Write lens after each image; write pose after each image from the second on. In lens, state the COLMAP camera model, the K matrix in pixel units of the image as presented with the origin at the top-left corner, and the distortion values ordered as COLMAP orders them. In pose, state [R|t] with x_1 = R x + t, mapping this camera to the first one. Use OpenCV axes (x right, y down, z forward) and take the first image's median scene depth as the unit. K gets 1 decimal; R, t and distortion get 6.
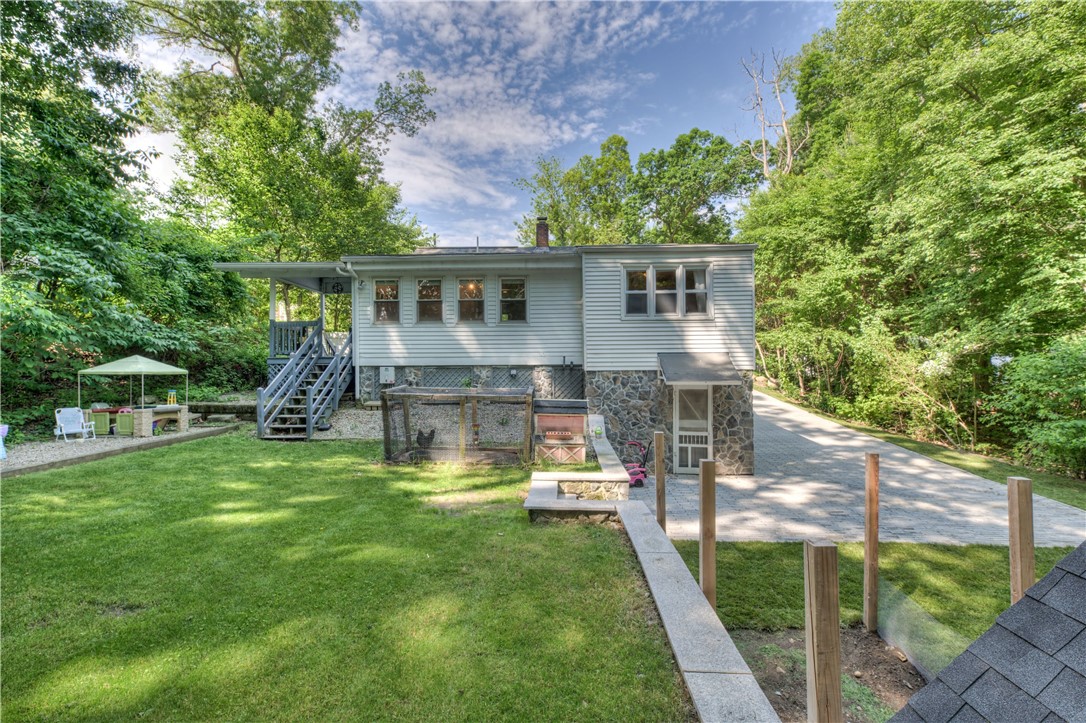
lens RADIAL K [[503.3, 0, 513.5], [0, 503.3, 354.1], [0, 0, 1]] dist [0.000263, -0.001017]
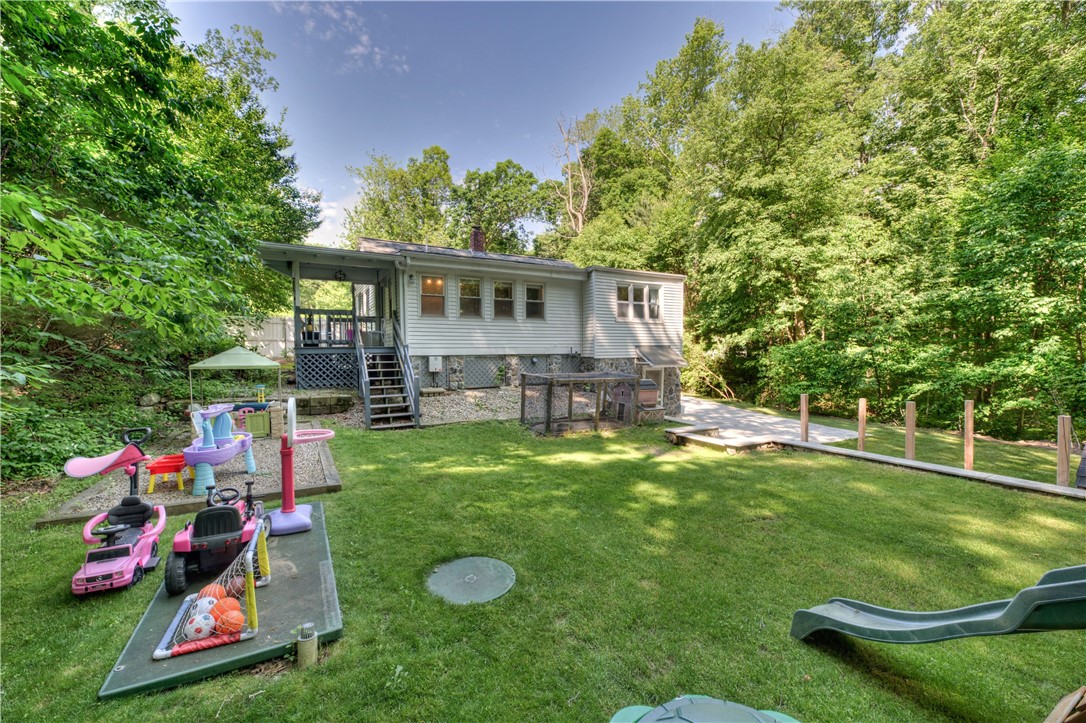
lens RADIAL K [[441.0, 0, 543.3], [0, 441.0, 365.2], [0, 0, 1]] dist [0.000102, -0.002748]
pose [[0.848343, -0.017736, 0.529150, -0.567307], [-0.011871, 0.998550, 0.052502, -0.008822], [-0.529314, -0.050821, 0.846902, 0.061106]]
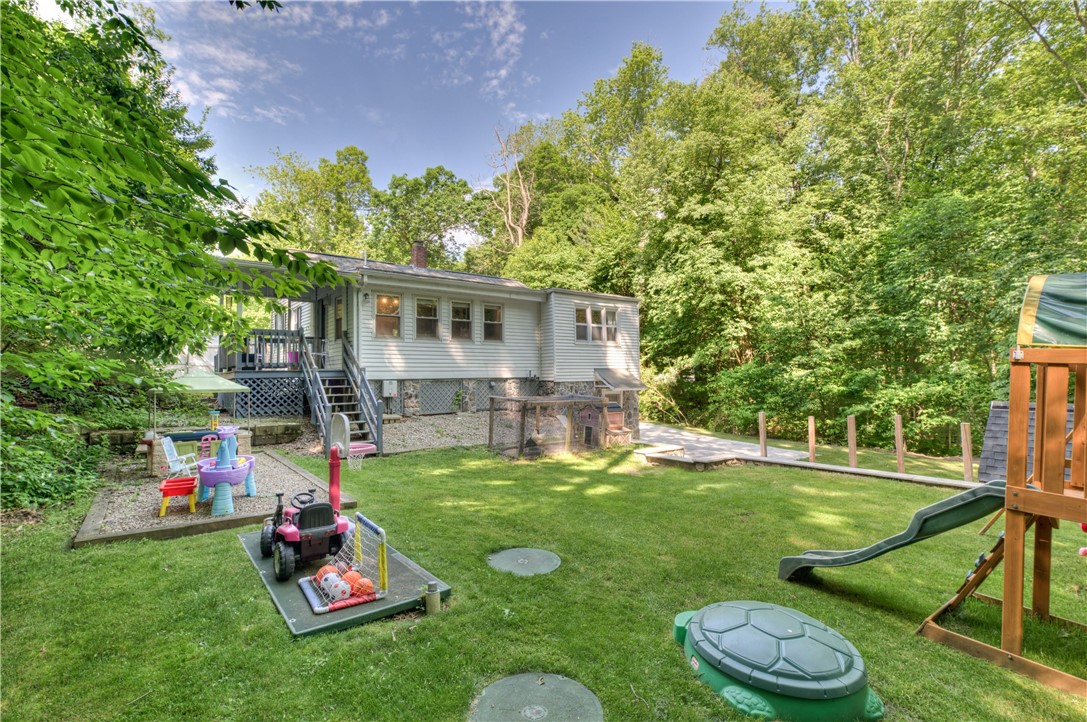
lens RADIAL K [[503.8, 0, 545.5], [0, 503.8, 346.4], [0, 0, 1]] dist [0.000263, -0.001017]
pose [[0.757455, 0.034447, 0.651978, -0.688737], [-0.009661, 0.999089, -0.041563, -0.004153], [-0.652816, 0.025183, 0.757098, 0.018697]]
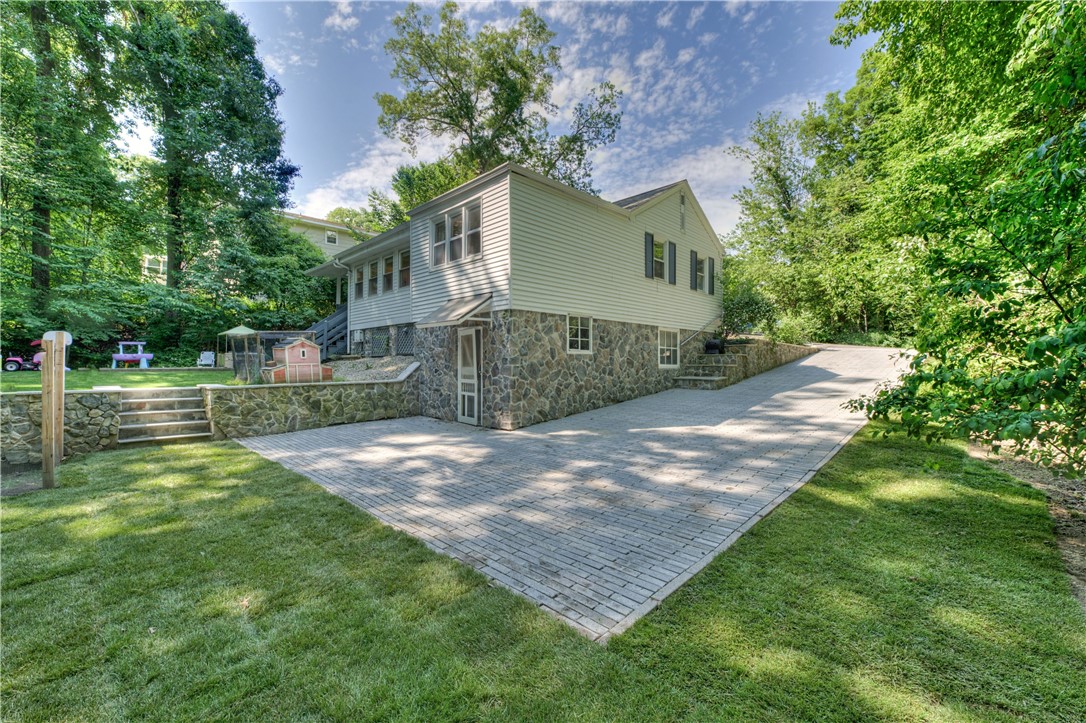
lens RADIAL K [[444.1, 0, 530.1], [0, 444.1, 357.3], [0, 0, 1]] dist [-0.010092, 0.000072]
pose [[0.745173, -0.007252, -0.666832, 0.933160], [0.018278, 0.999787, 0.009552, 0.099049], [0.666621, -0.019306, 0.745147, 0.419400]]
